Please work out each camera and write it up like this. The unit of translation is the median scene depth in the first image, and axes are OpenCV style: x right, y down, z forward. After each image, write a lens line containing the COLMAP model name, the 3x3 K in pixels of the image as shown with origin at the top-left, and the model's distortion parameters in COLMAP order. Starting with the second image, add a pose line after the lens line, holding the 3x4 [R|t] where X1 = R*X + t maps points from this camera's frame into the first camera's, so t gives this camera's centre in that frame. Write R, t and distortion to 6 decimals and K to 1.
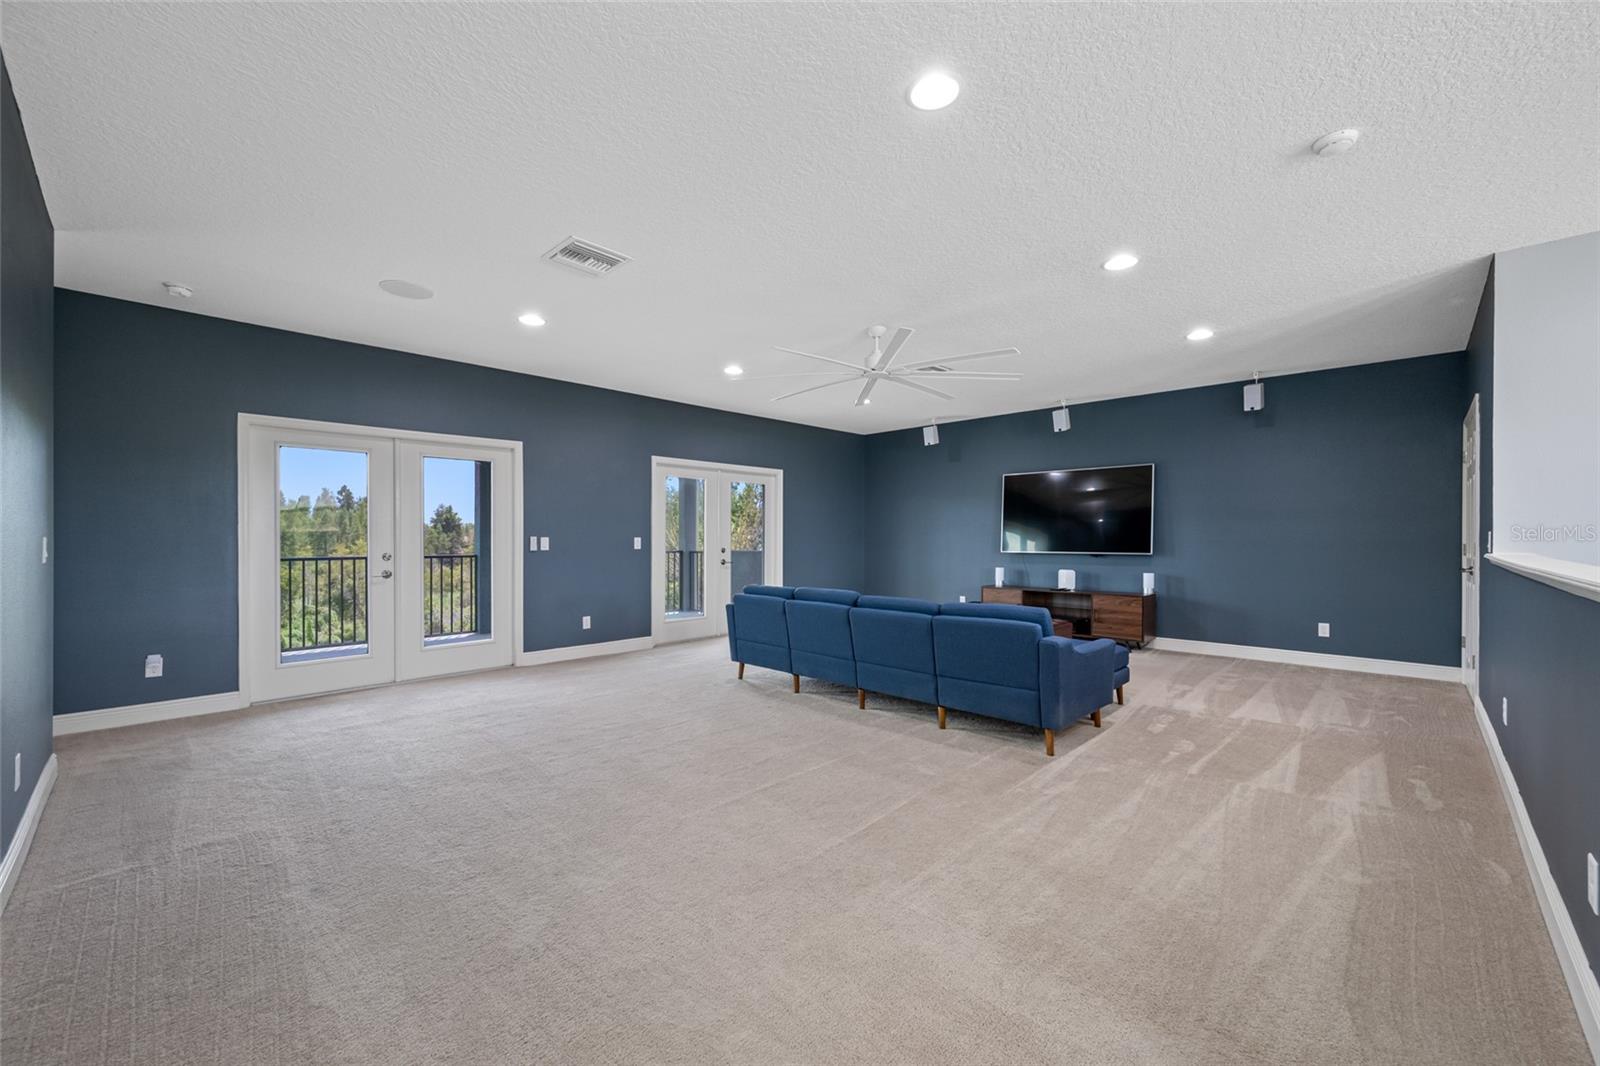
lens RADIAL K [[634.0, 0, 802.5], [0, 634.0, 530.7], [0, 0, 1]] dist [-0.000845, -0.000031]
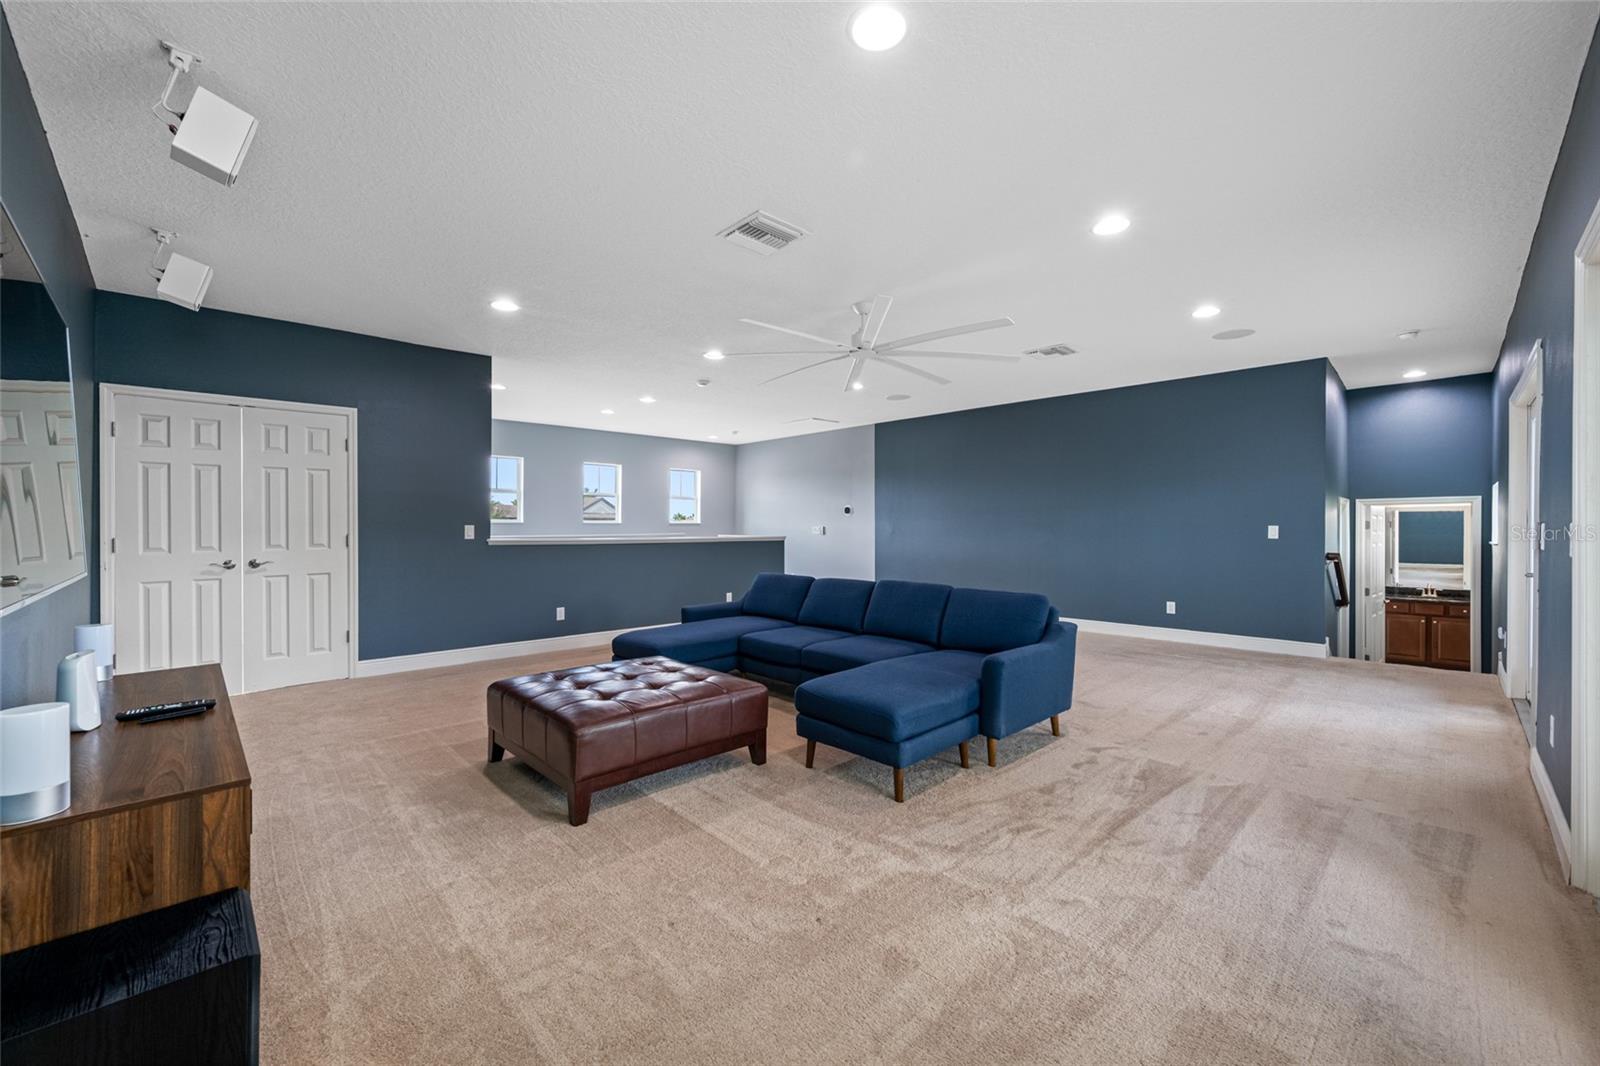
lens RADIAL K [[634.0, 0, 802.5], [0, 634.0, 530.7], [0, 0, 1]] dist [-0.000845, -0.000031]
pose [[-0.999627, 0.003513, 0.027068, -0.381320], [0.003201, 0.999928, -0.011551, 0.017779], [-0.027107, -0.011460, -0.999567, 1.322917]]
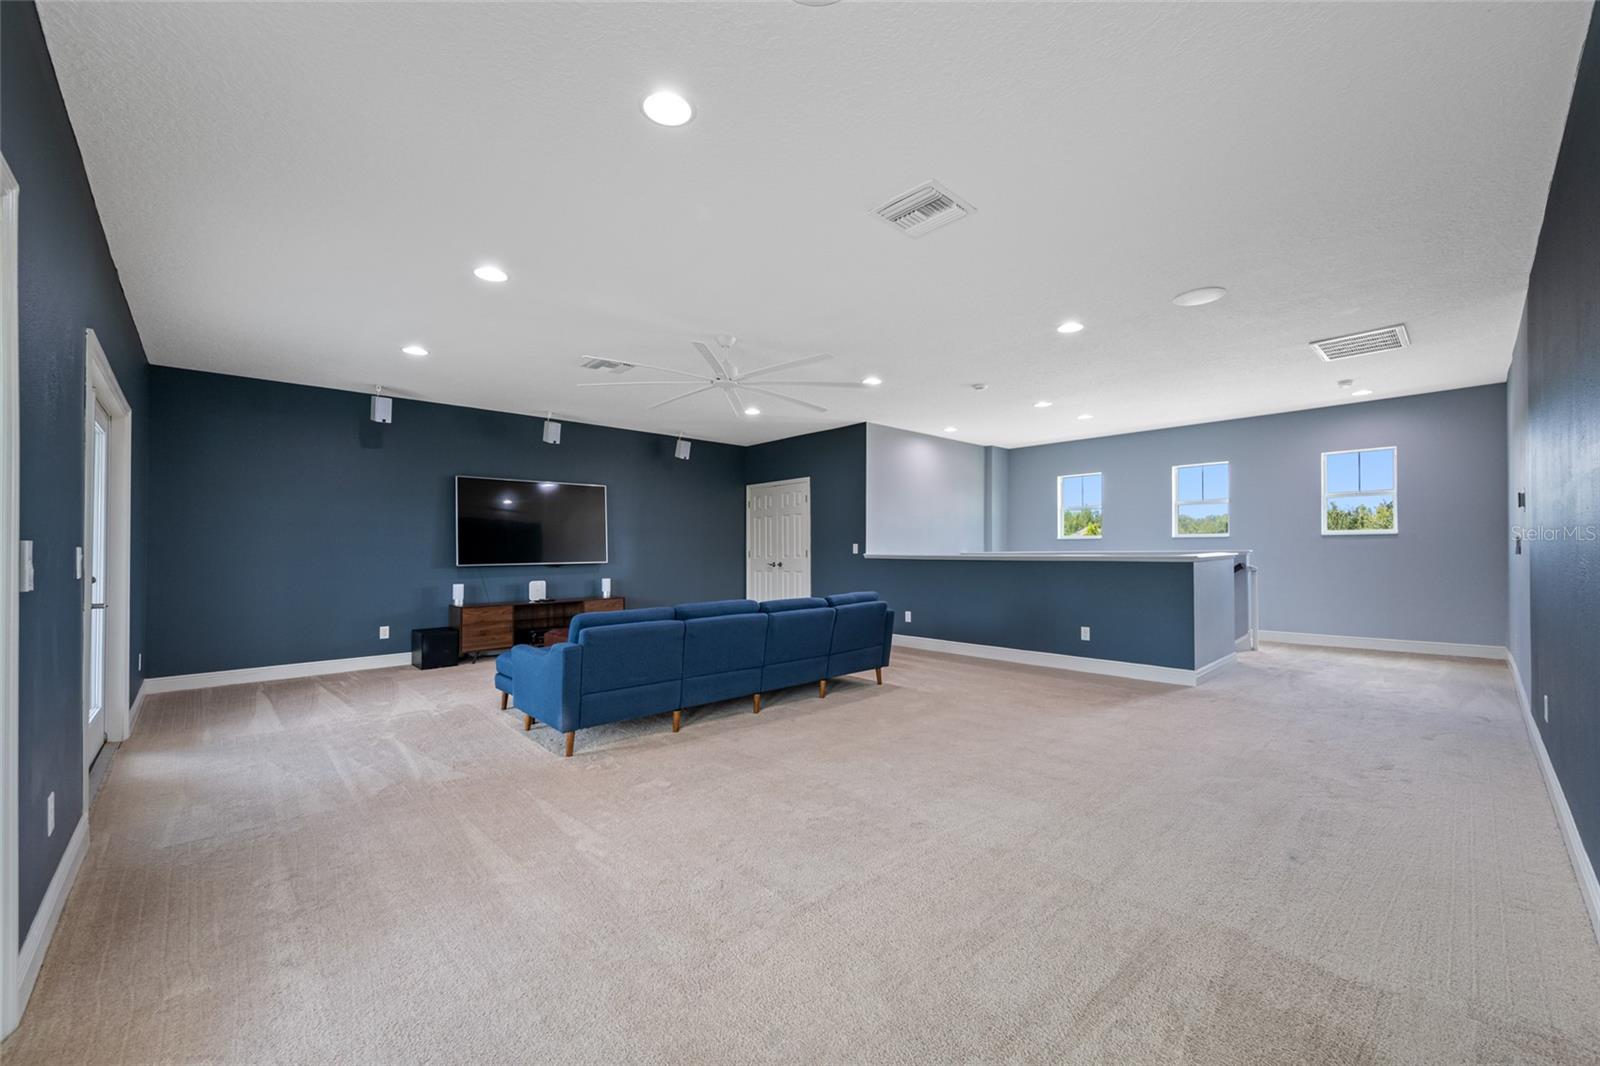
lens RADIAL K [[630.3, 0, 795.1], [0, 630.3, 542.4], [0, 0, 1]] dist [0.000719, 0.000344]
pose [[0.049450, 0.007910, 0.998745, -0.863580], [-0.006390, 0.999951, -0.007603, 0.010709], [-0.998756, -0.006006, 0.049498, 0.823977]]
